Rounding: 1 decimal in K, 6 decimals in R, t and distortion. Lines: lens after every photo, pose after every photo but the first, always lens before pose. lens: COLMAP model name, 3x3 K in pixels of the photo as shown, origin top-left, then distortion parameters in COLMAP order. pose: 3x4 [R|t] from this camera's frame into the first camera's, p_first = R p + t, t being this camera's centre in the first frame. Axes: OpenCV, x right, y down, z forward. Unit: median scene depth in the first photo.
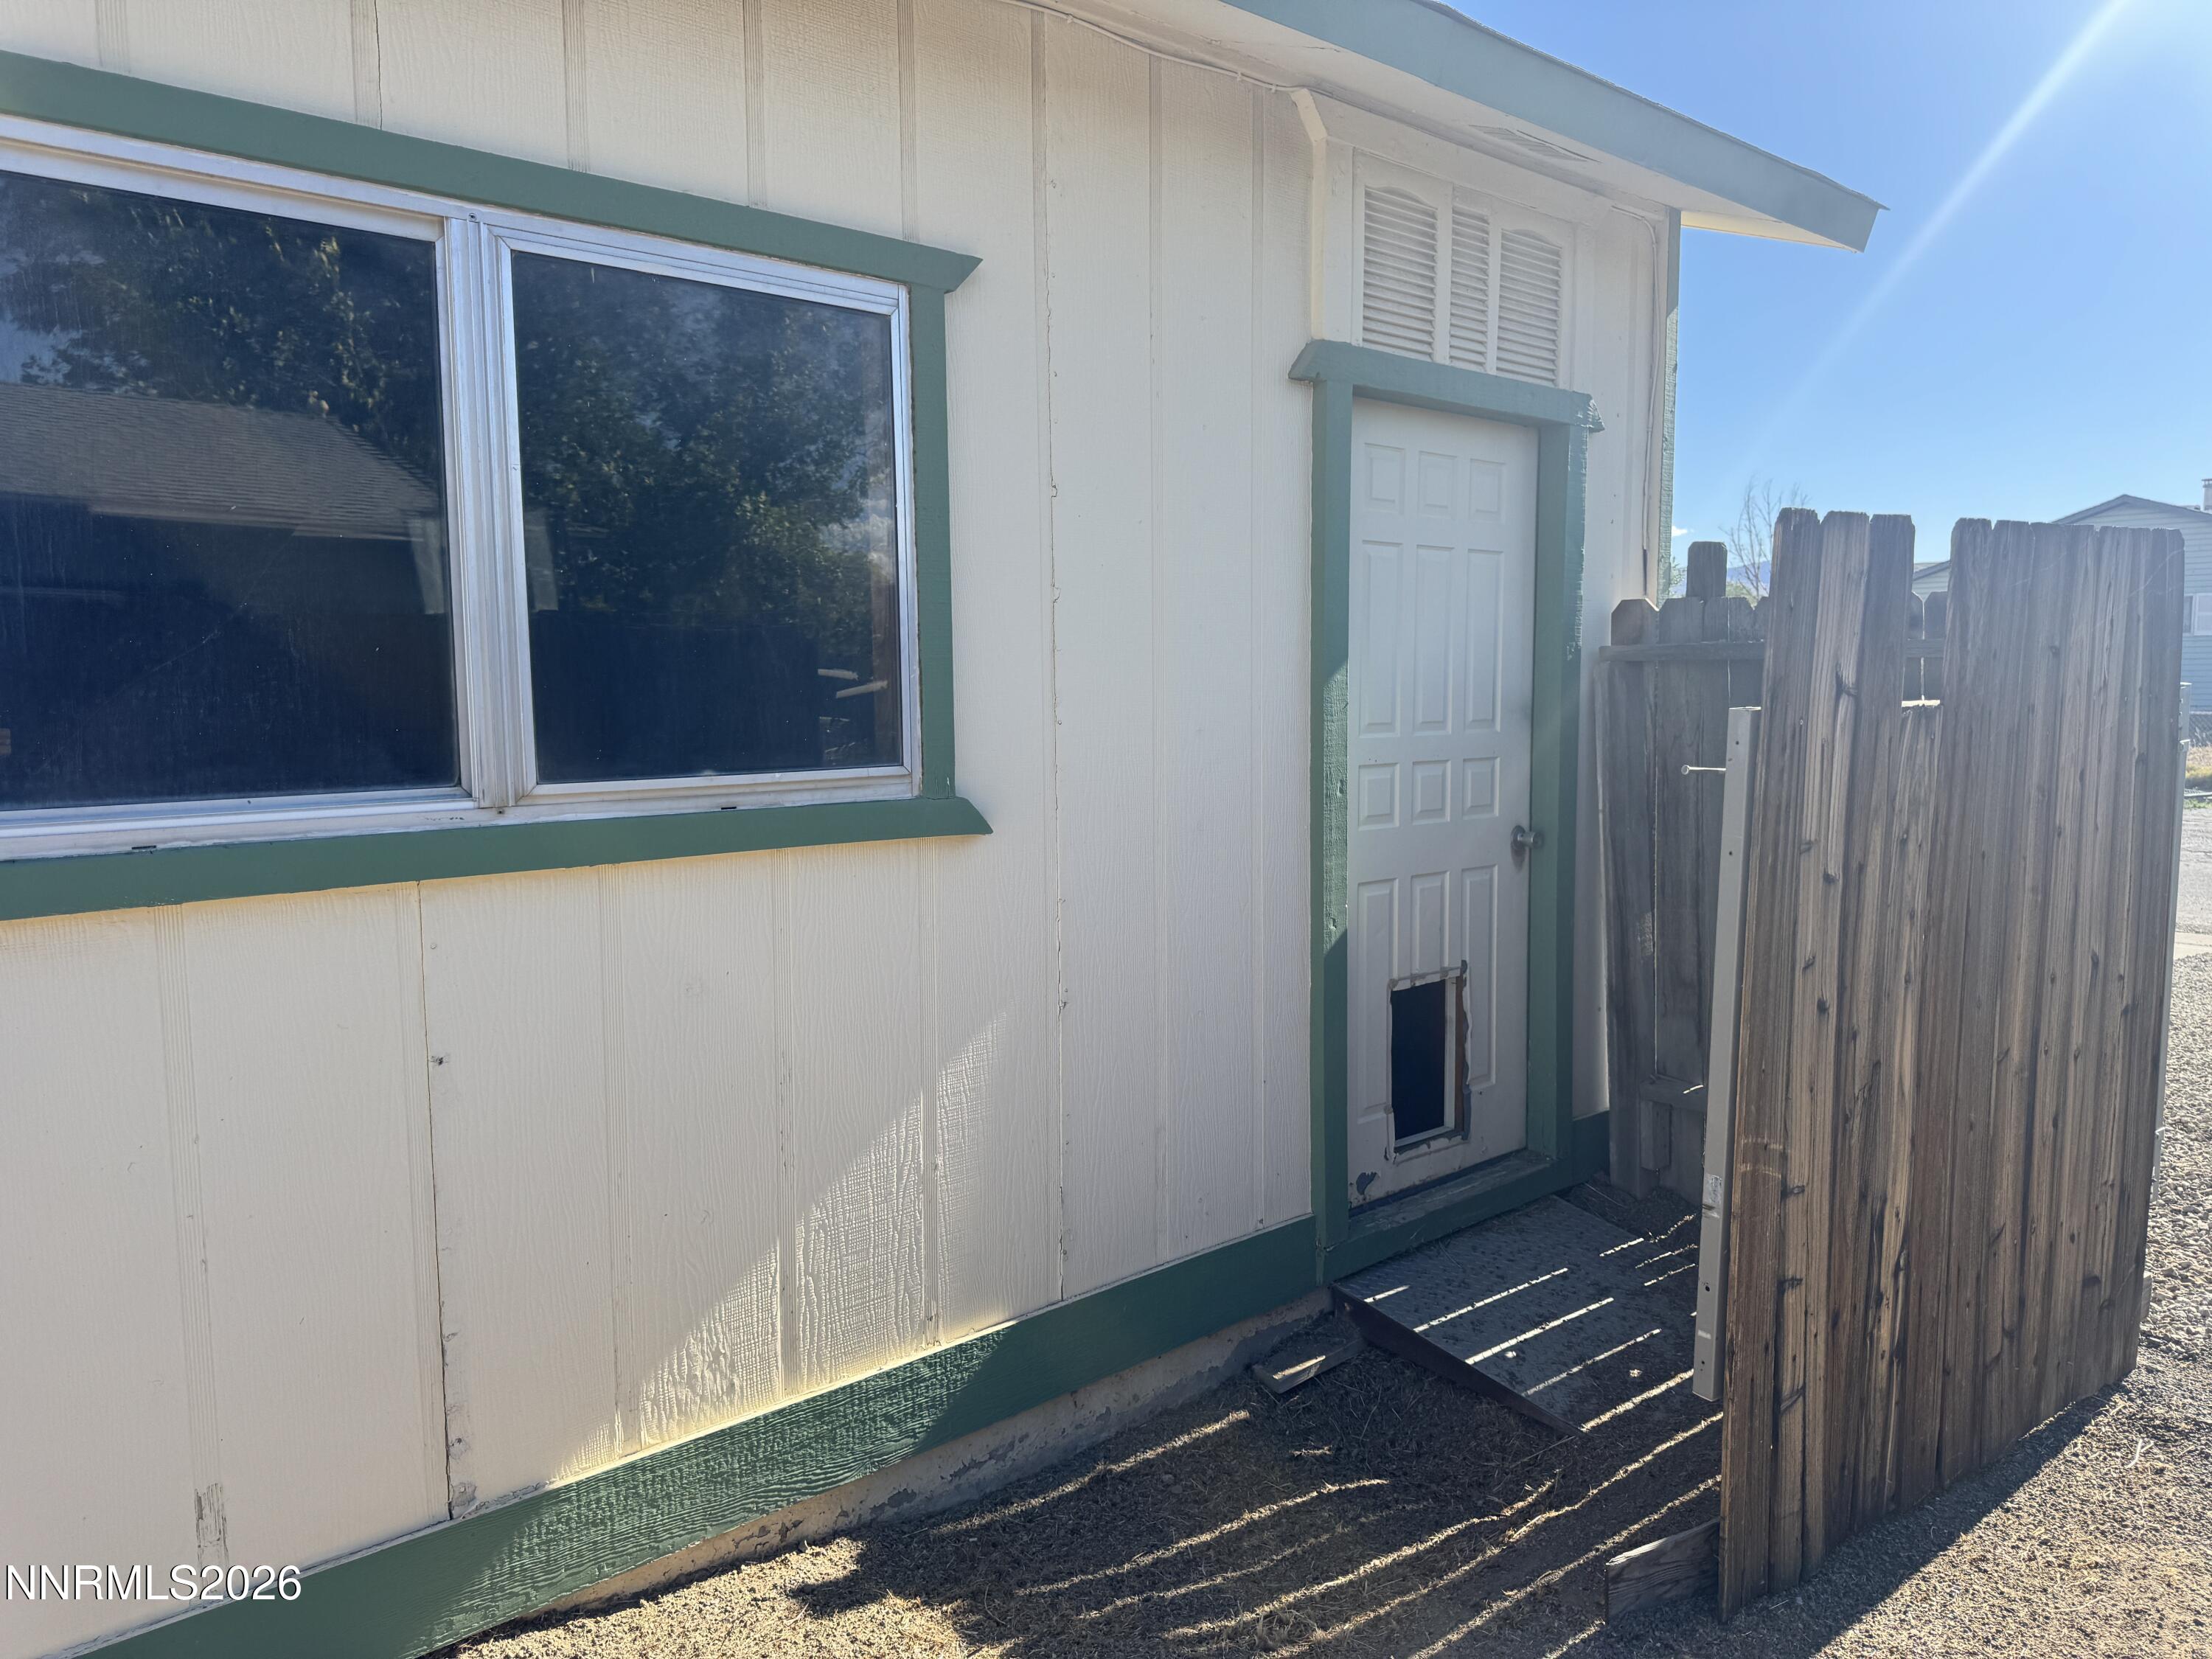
lens RADIAL K [[1547.4, 0, 1104.1], [0, 1547.4, 825.4], [0, 0, 1]] dist [0.072829, -0.090871]
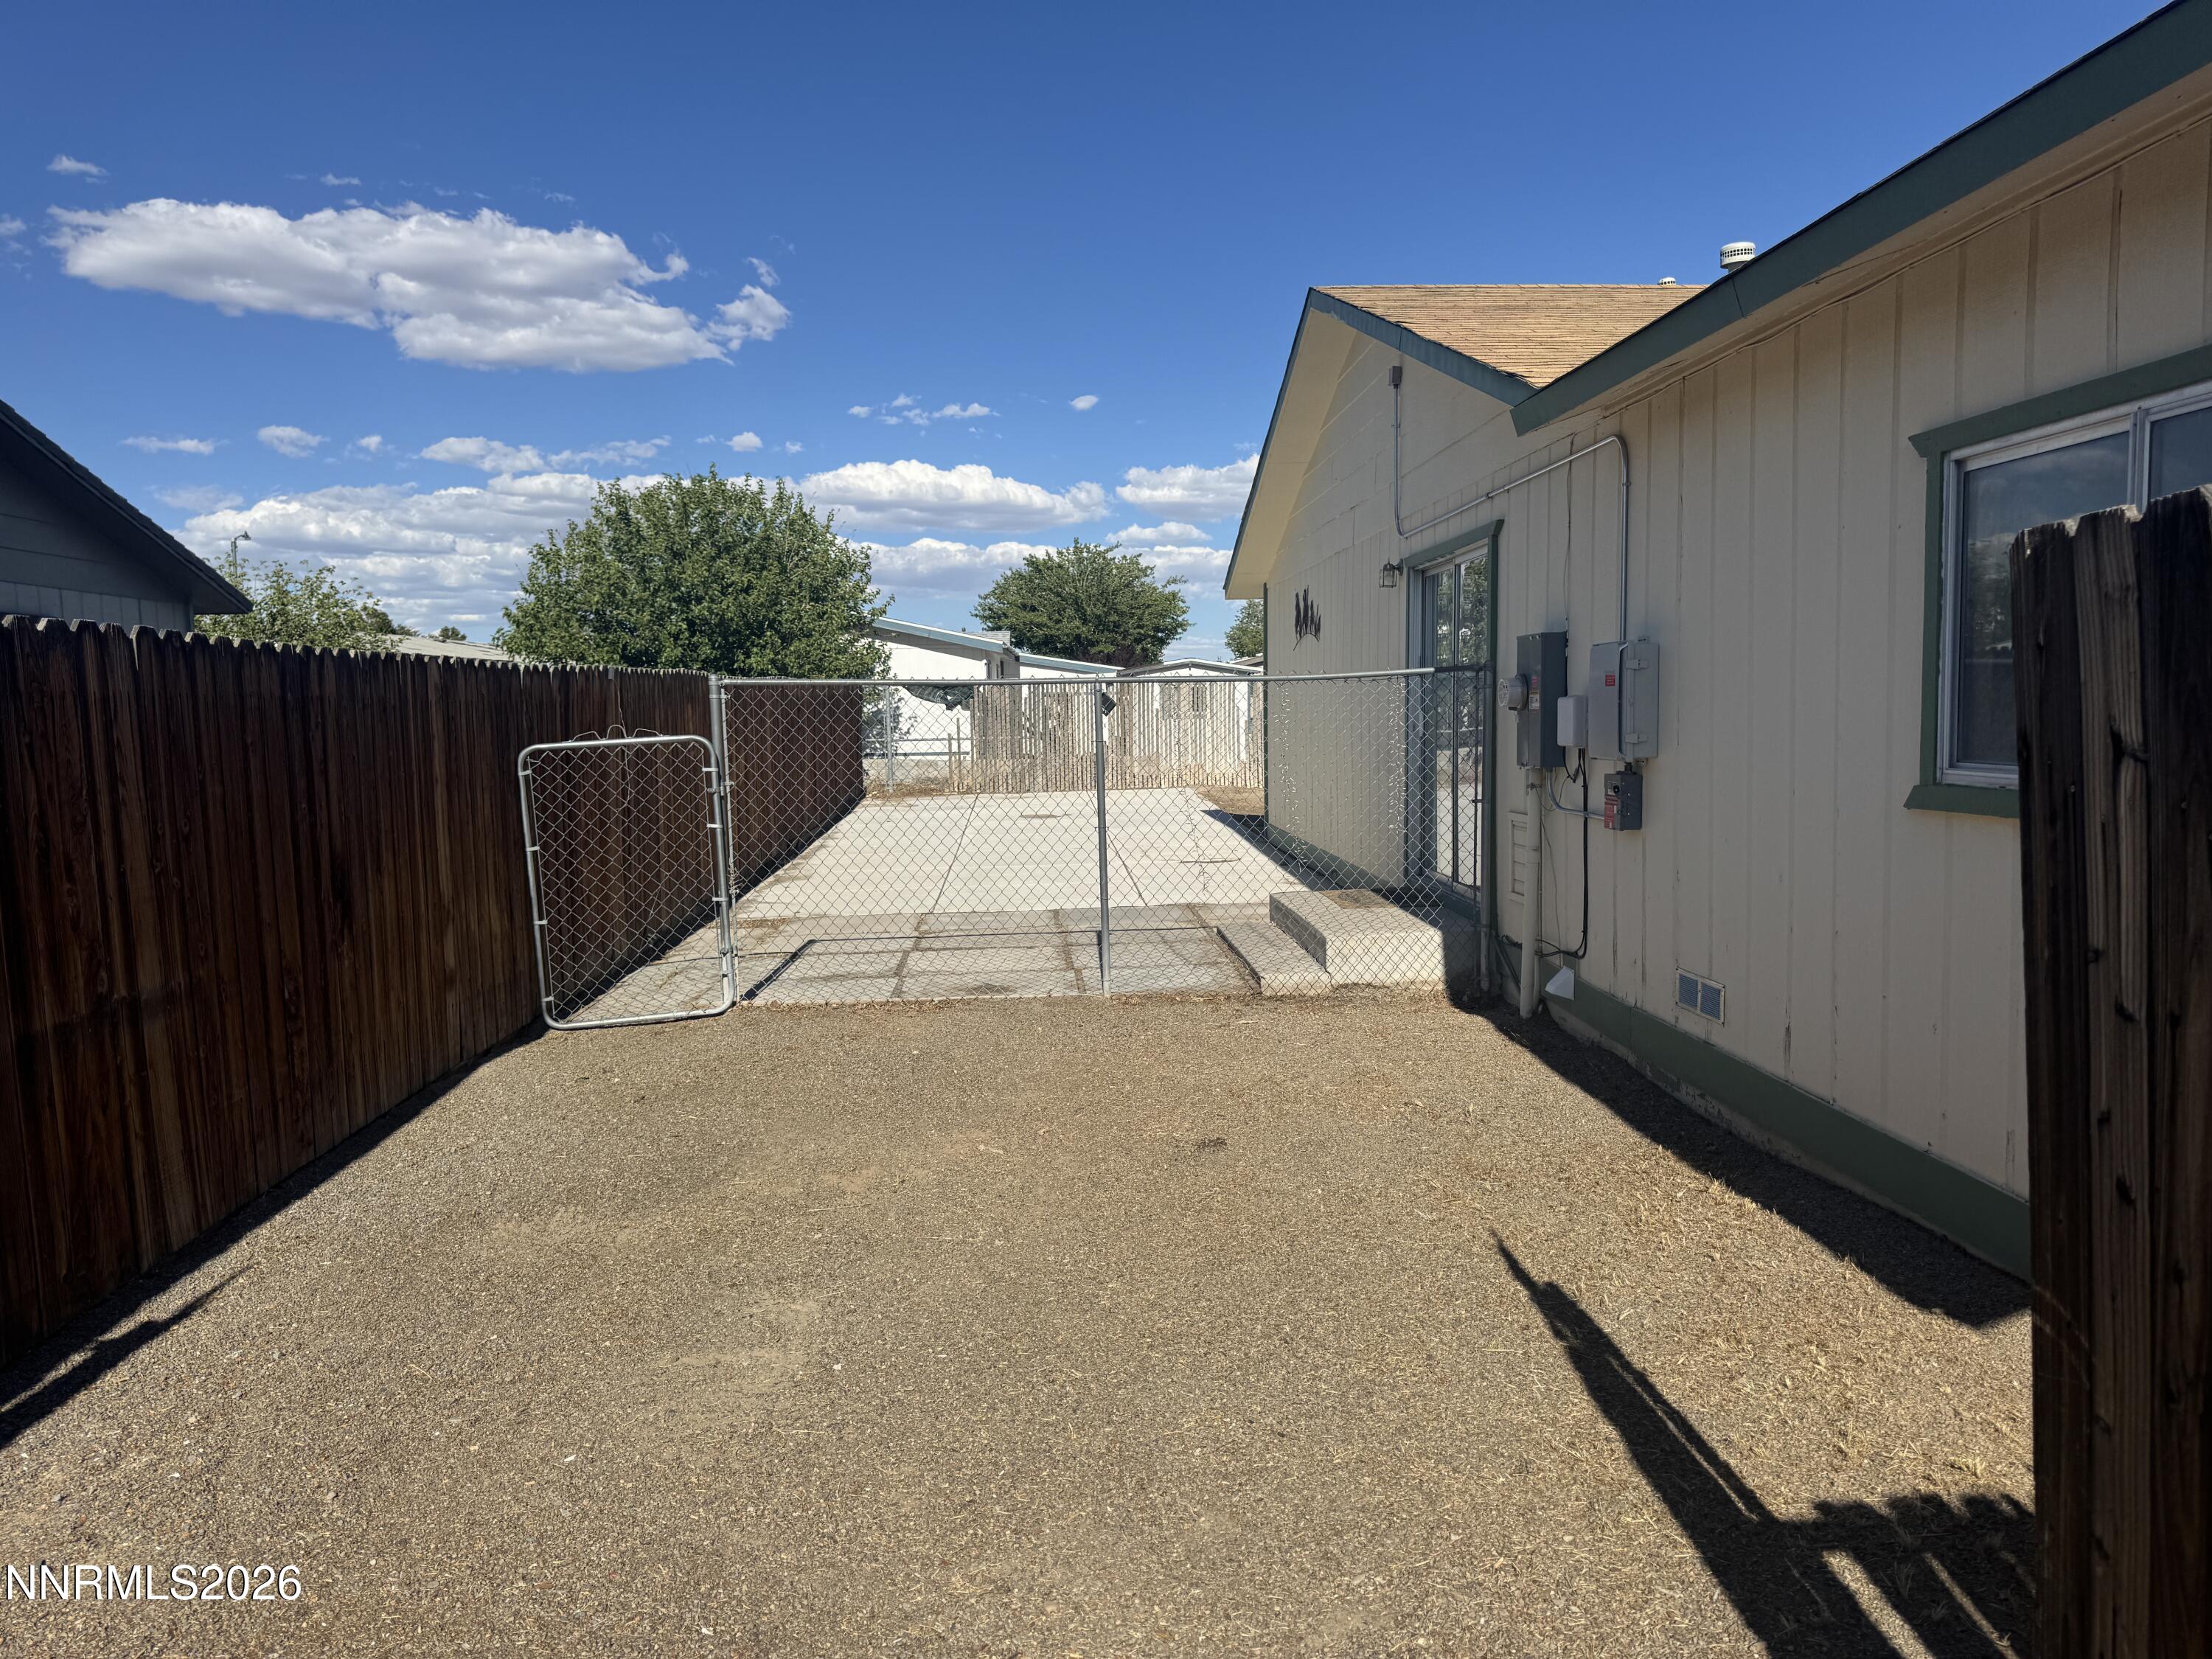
lens RADIAL K [[1547.4, 0, 1099.8], [0, 1547.4, 833.6], [0, 0, 1]] dist [0.072829, -0.090871]
pose [[-0.600291, 0.086384, -0.795103, 1.321584], [-0.060043, 0.986477, 0.152508, -0.129997], [0.797525, 0.139290, -0.586986, 1.043340]]
